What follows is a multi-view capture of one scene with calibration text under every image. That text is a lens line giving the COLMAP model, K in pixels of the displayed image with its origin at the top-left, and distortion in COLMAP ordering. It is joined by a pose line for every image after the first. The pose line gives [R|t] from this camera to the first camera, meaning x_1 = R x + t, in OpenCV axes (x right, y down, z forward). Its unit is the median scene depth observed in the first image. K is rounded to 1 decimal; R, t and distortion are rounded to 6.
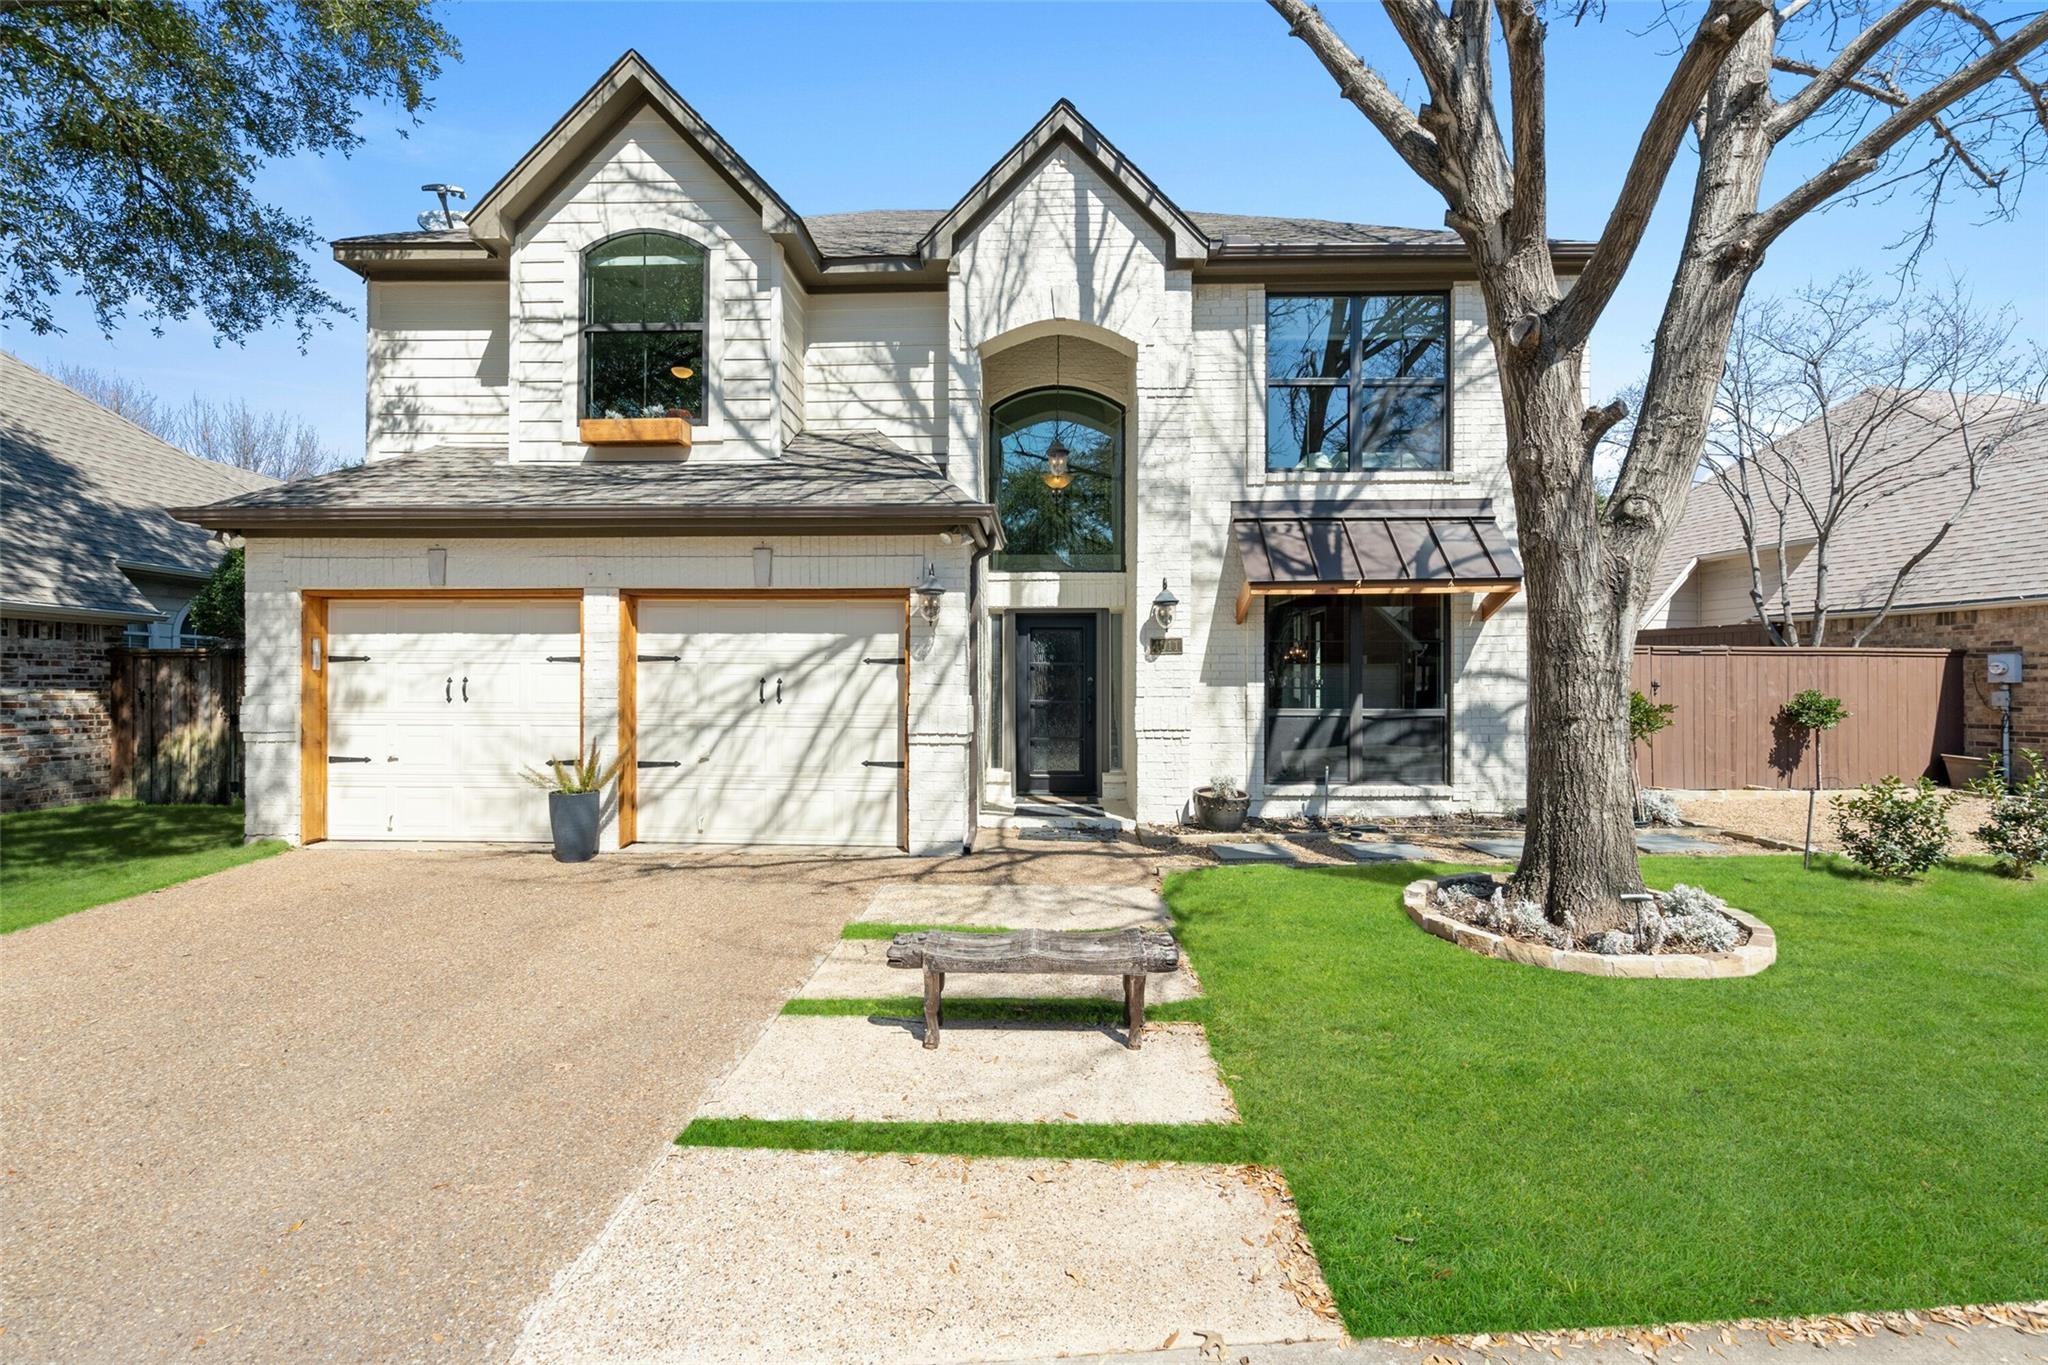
lens RADIAL K [[934.7, 0, 1022.2], [0, 934.7, 676.6], [0, 0, 1]] dist [-0.001089, 0.000063]
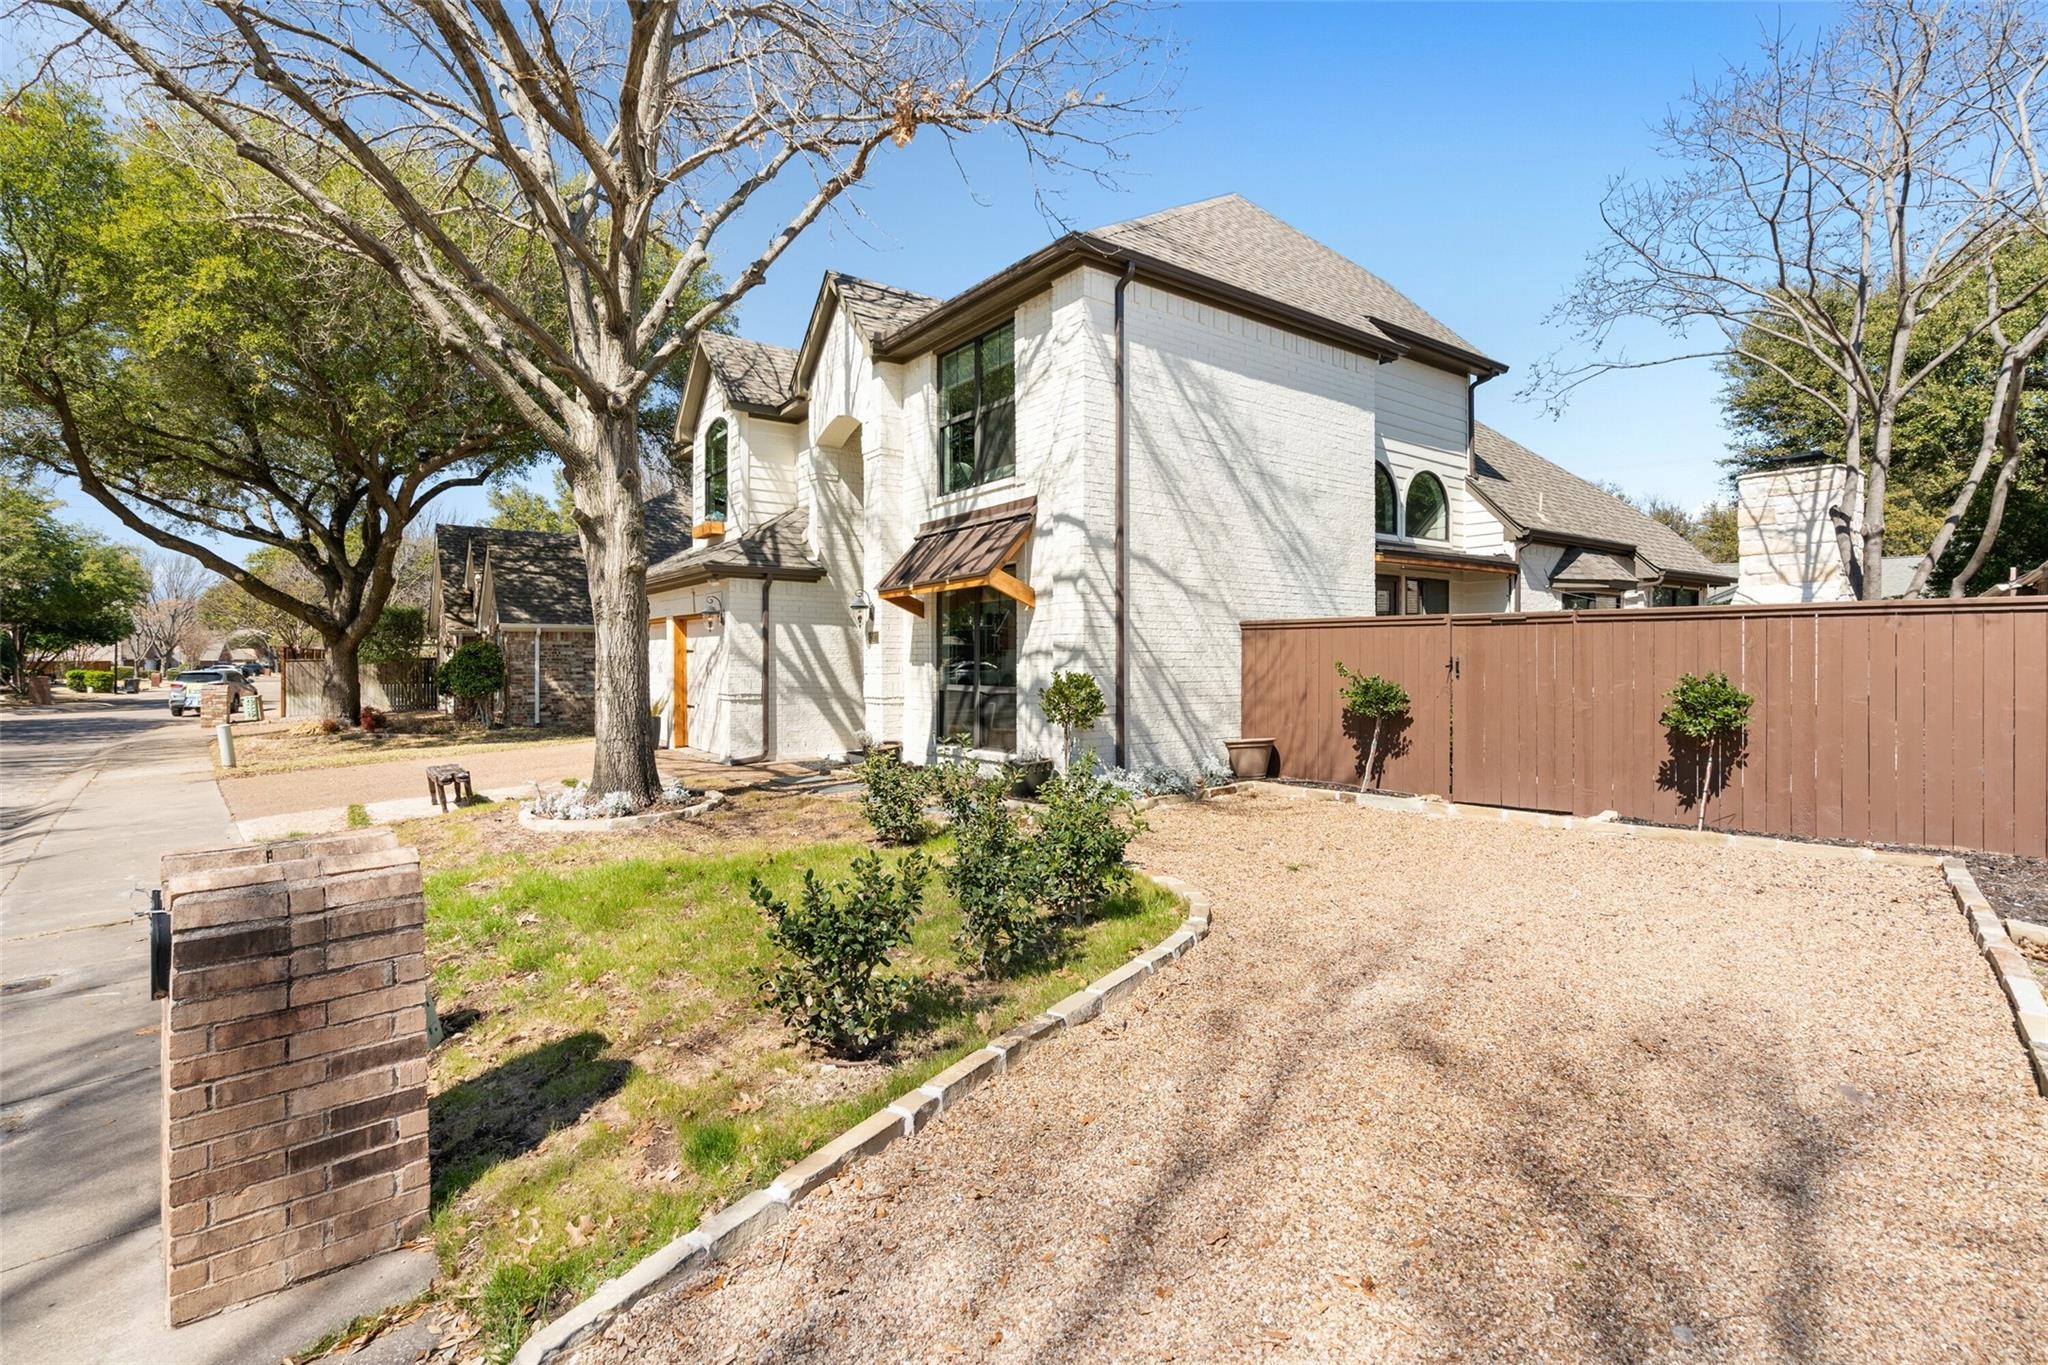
lens RADIAL K [[934.7, 0, 1022.2], [0, 934.7, 676.6], [0, 0, 1]] dist [-0.001089, 0.000063]
pose [[0.650261, 0.005159, -0.759694, 1.309413], [0.005844, 0.999913, 0.011793, 0.009909], [0.759689, -0.012108, 0.650174, 0.265164]]
